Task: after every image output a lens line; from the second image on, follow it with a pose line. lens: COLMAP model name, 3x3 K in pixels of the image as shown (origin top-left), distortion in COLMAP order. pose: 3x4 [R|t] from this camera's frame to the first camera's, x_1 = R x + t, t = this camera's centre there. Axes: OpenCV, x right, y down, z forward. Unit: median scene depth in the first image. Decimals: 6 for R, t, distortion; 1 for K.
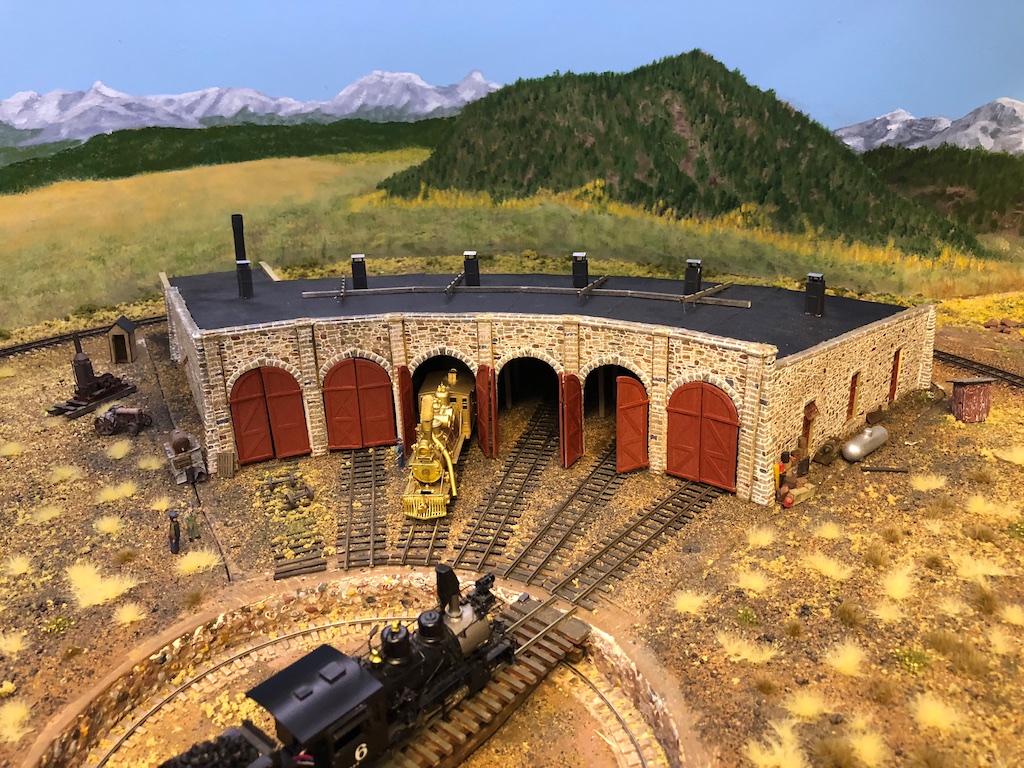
lens RADIAL K [[794.5, 0, 513.7], [0, 794.5, 404.9], [0, 0, 1]] dist [-0.029203, 0.012799]
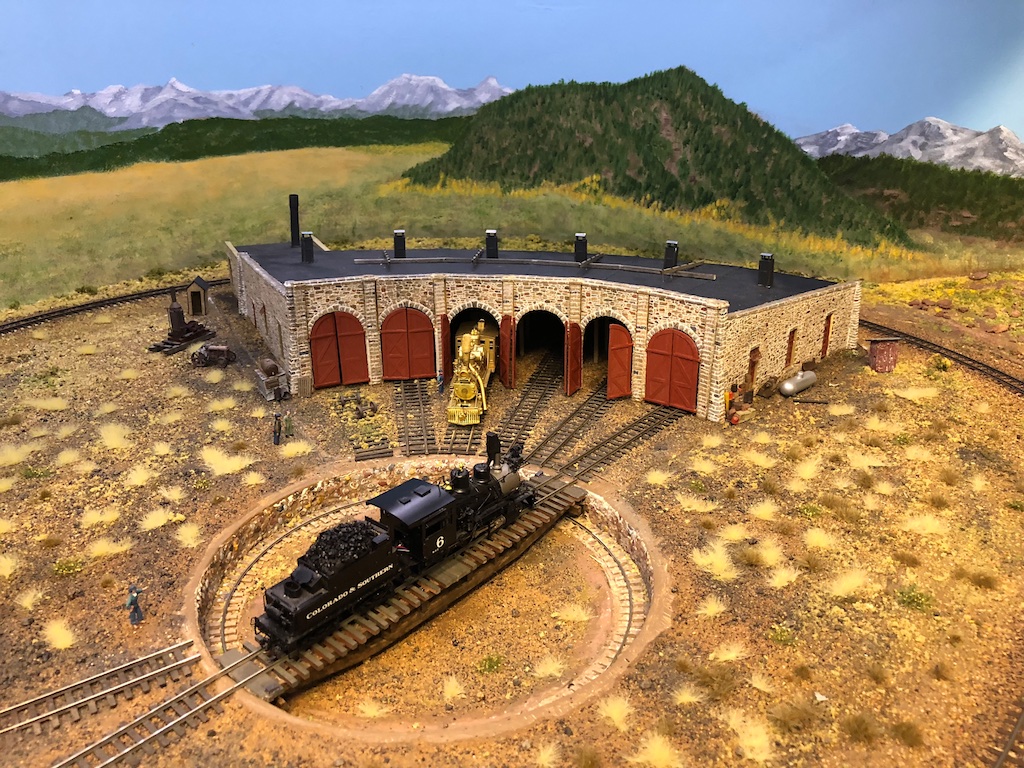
lens RADIAL K [[815.1, 0, 529.2], [0, 815.1, 407.2], [0, 0, 1]] dist [-0.007633, -0.034598]
pose [[0.999131, 0.020078, 0.036515, -0.046985], [-0.020183, 0.999793, 0.002496, 0.096827], [-0.036457, -0.003231, 0.999330, -0.334122]]
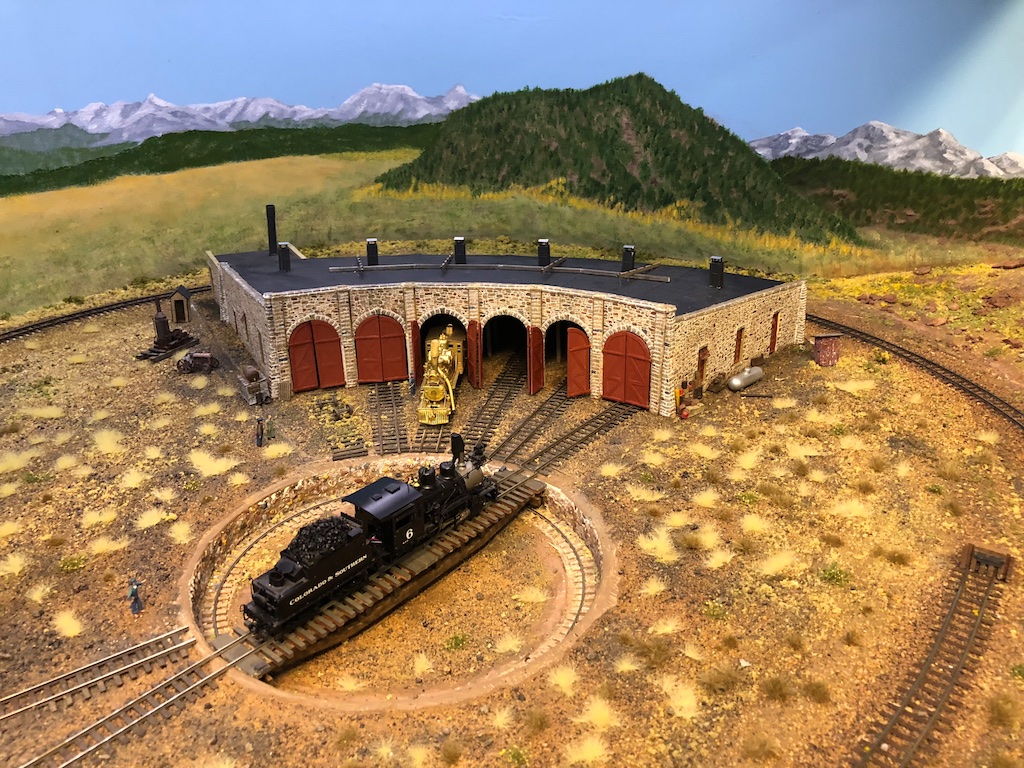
lens RADIAL K [[815.1, 0, 529.2], [0, 815.1, 407.2], [0, 0, 1]] dist [-0.007633, -0.034598]
pose [[0.998446, 0.000216, 0.055725, -0.018553], [-0.001239, 0.999831, 0.018323, 0.076013], [-0.055711, -0.018364, 0.998278, -0.434579]]
